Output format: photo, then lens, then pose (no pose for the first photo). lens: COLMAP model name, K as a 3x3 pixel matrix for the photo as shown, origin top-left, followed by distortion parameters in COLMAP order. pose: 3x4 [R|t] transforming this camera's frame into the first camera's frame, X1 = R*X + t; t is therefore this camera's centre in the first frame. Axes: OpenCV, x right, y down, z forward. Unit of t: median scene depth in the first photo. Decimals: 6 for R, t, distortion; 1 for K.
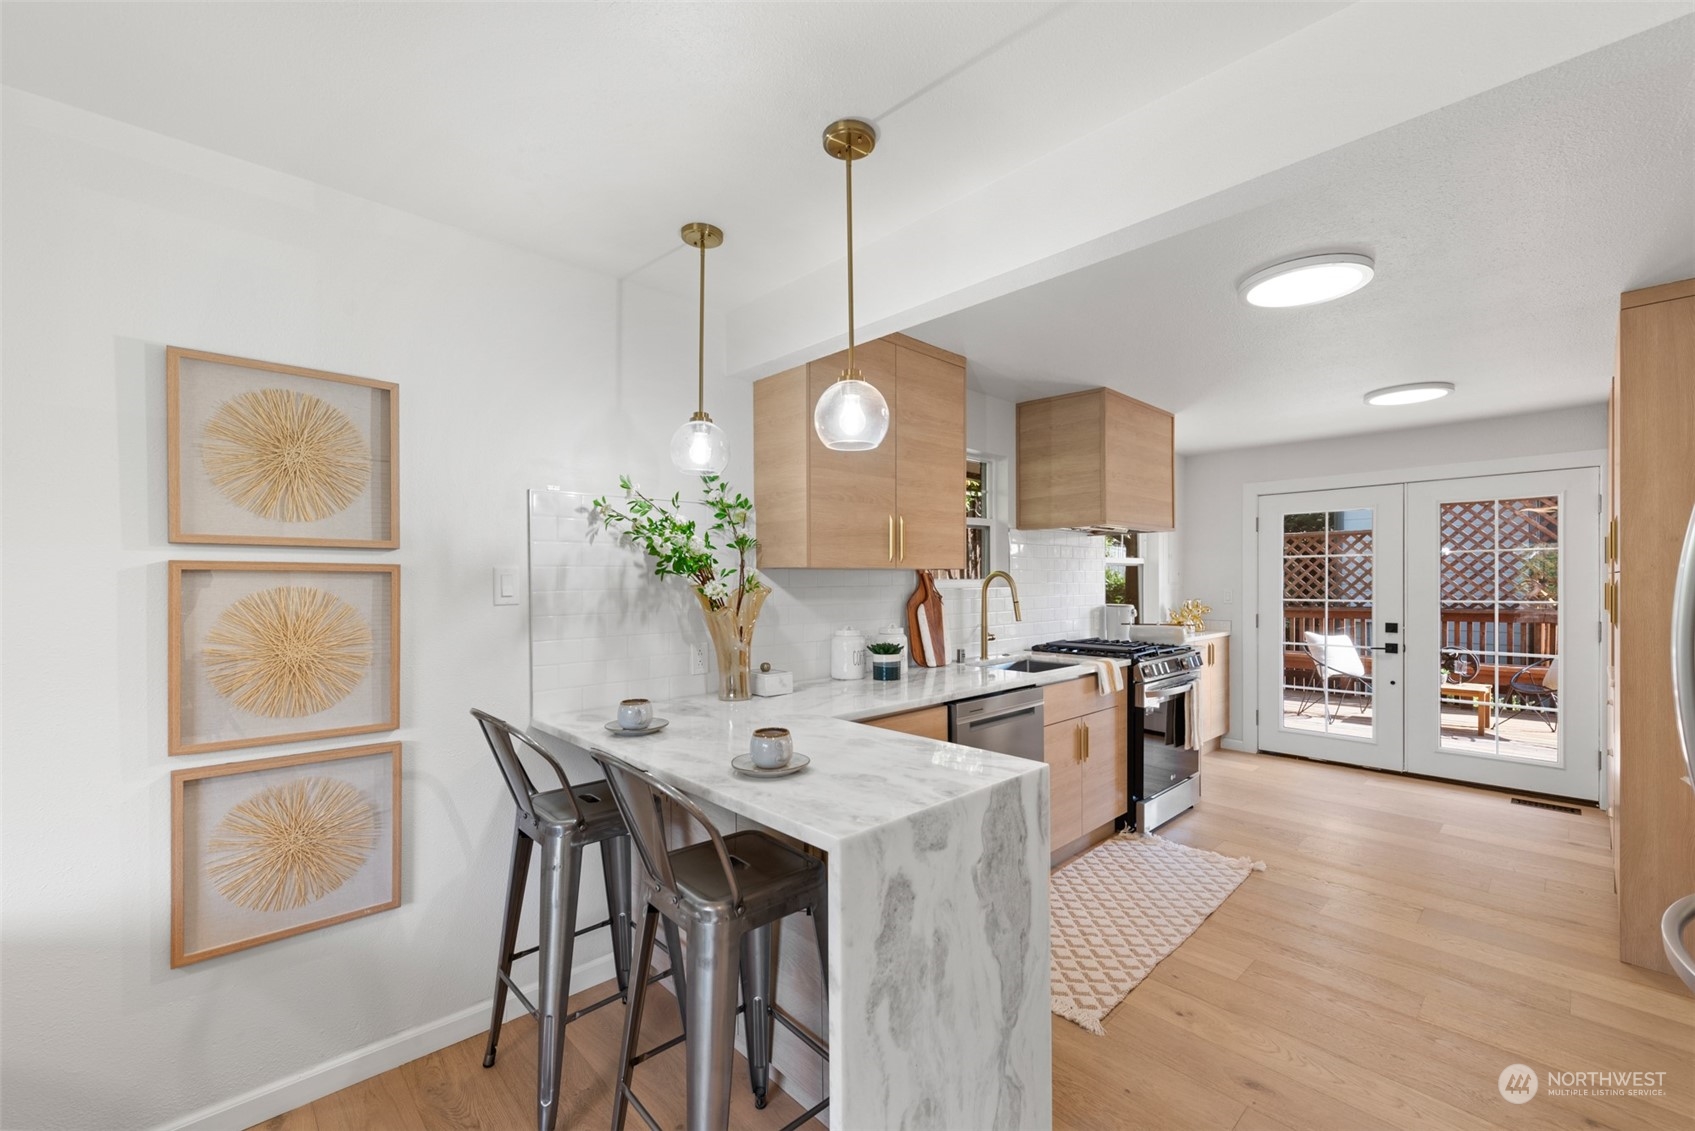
lens RADIAL K [[693.5, 0, 888.5], [0, 693.5, 581.7], [0, 0, 1]] dist [0.010816, -0.002204]
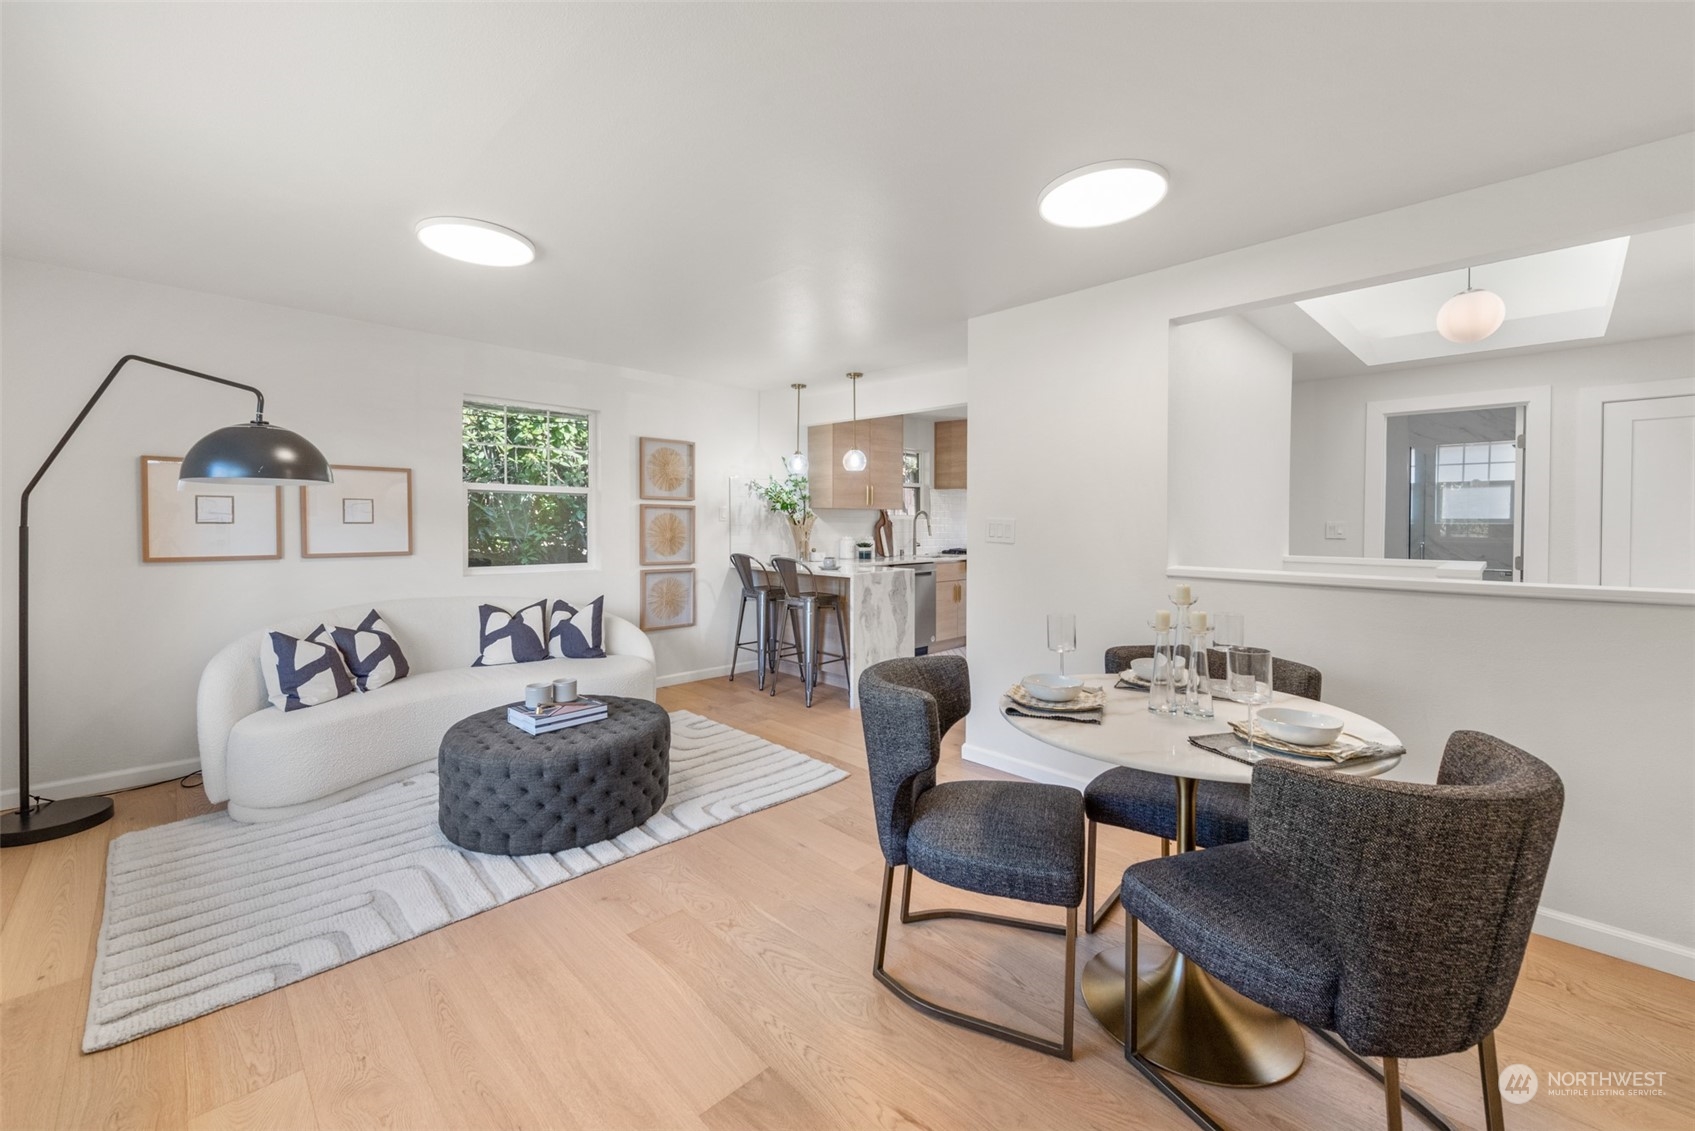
lens RADIAL K [[661.2, 0, 866.6], [0, 661.2, 530.6], [0, 0, 1]] dist [0.005459, -0.001354]
pose [[0.999957, 0.009189, -0.001349, 0.004282], [-0.009172, 0.999887, 0.011879, 0.024699], [0.001458, -0.011866, 0.999929, -1.089808]]
